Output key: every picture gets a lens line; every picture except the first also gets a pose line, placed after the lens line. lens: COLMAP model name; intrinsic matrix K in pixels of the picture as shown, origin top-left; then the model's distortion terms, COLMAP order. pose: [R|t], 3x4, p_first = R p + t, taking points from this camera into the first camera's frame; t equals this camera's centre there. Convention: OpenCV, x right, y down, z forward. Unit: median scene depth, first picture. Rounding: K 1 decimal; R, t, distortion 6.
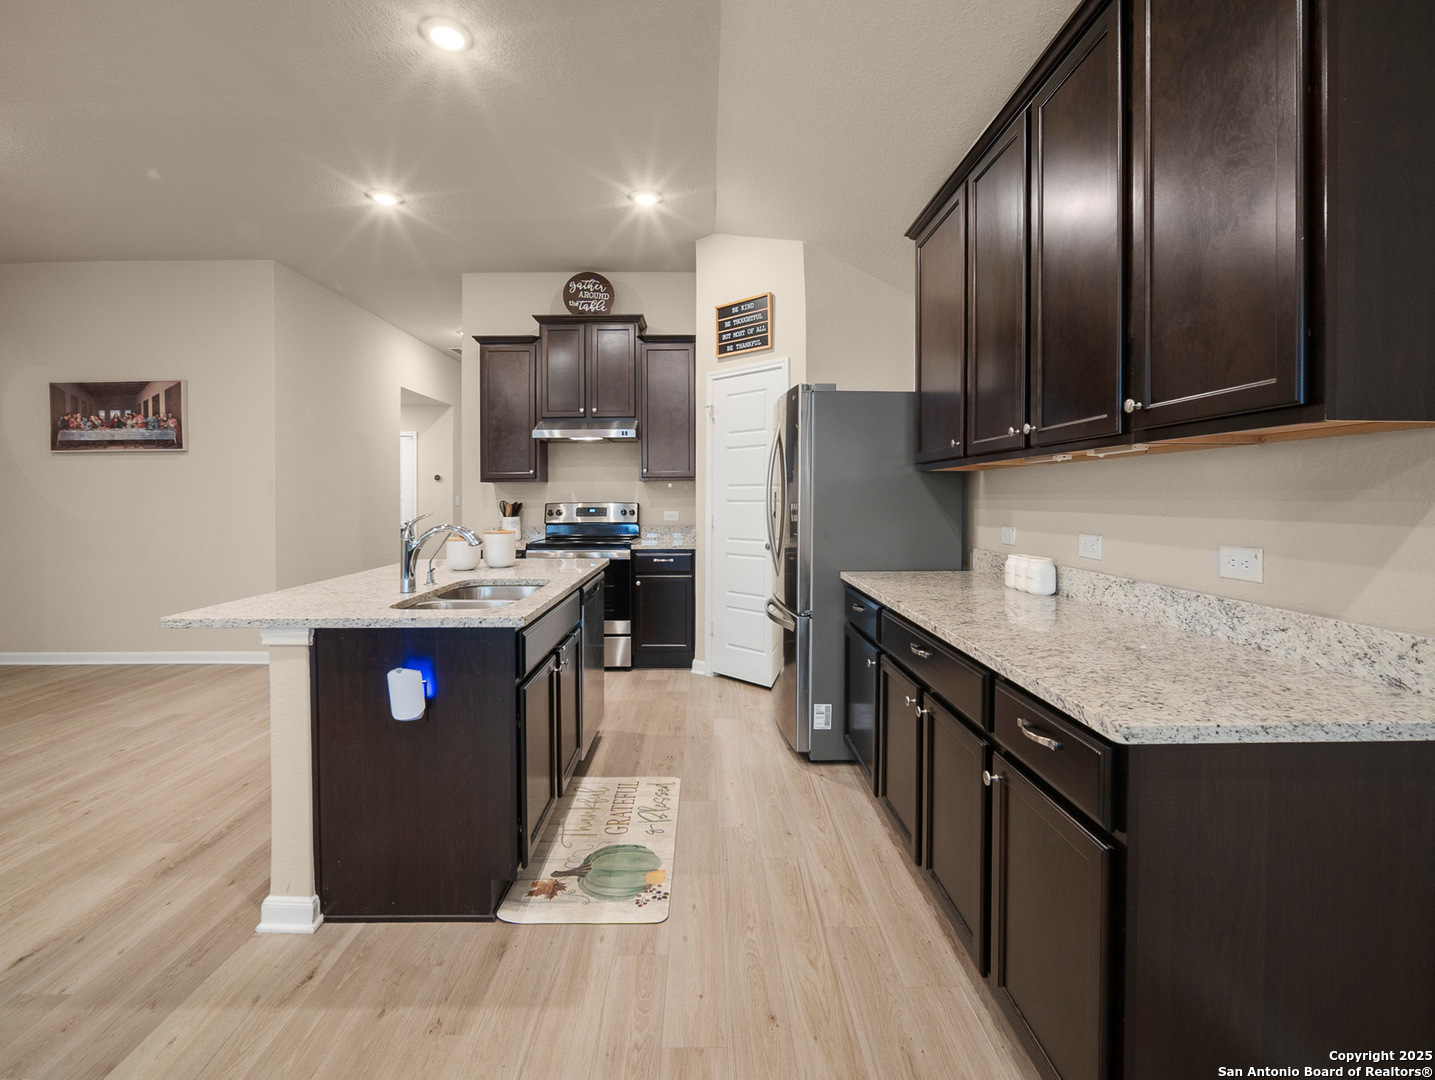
lens RADIAL K [[653.3, 0, 700.4], [0, 653.3, 501.8], [0, 0, 1]] dist [-0.008977, 0.000726]
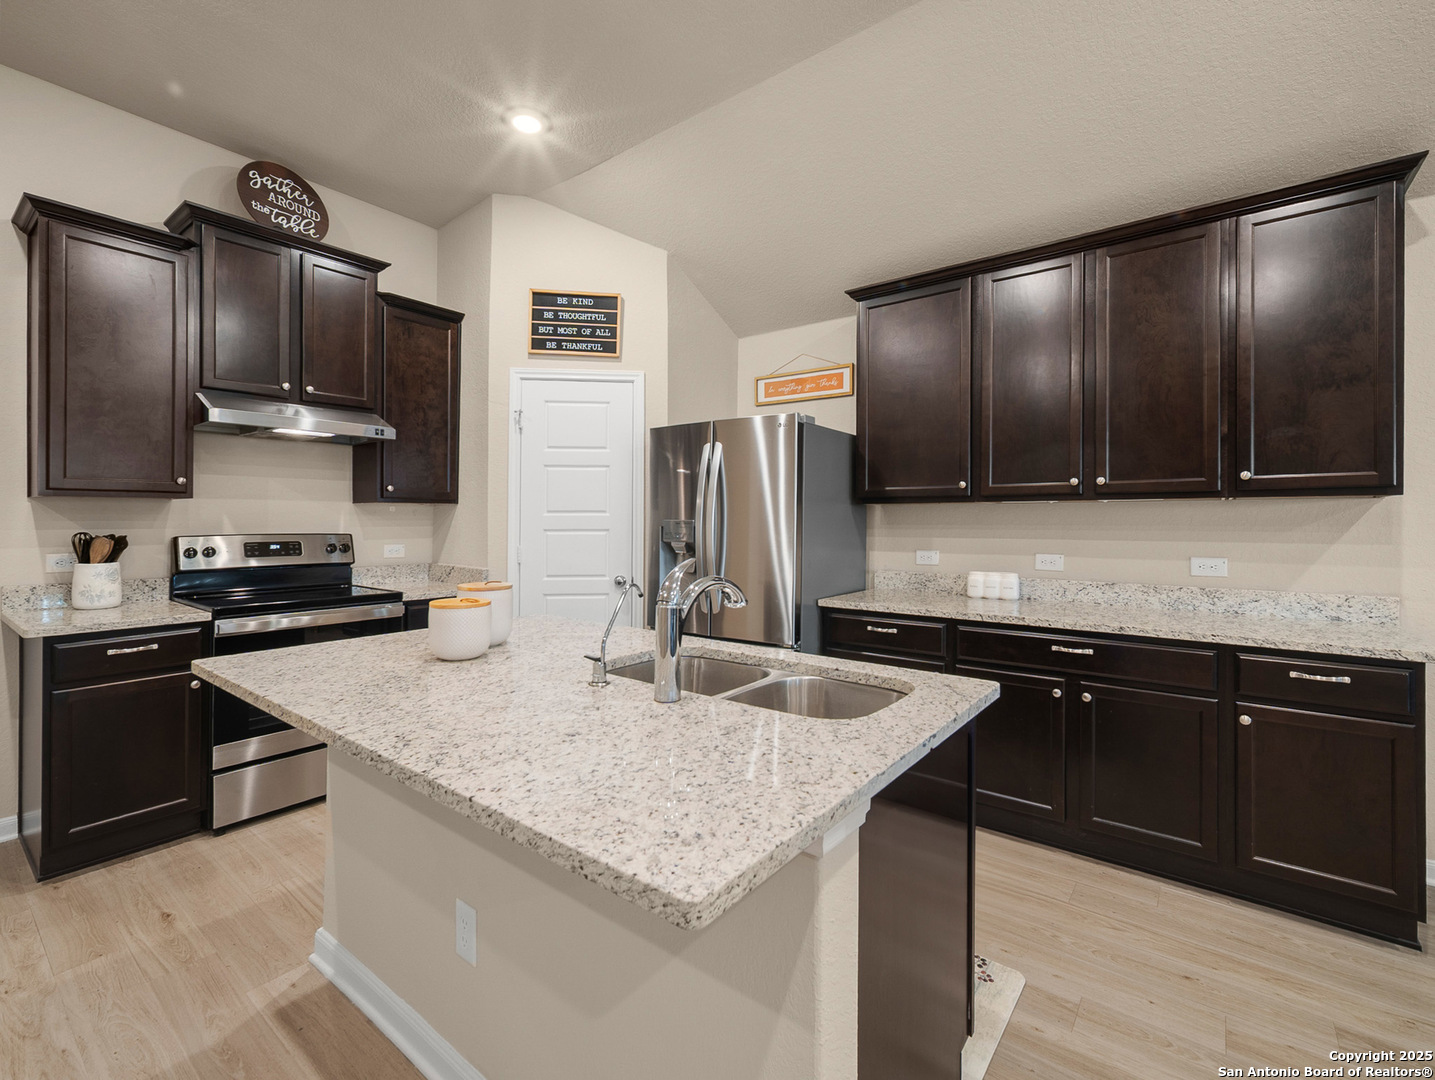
lens RADIAL K [[644.0, 0, 728.3], [0, 644.0, 520.4], [0, 0, 1]] dist [0.001532, 0.001470]
pose [[0.609674, 0.005285, 0.792635, -0.463686], [0.002033, 0.999964, -0.008232, -0.006853], [-0.792650, 0.006630, 0.609641, 0.331246]]
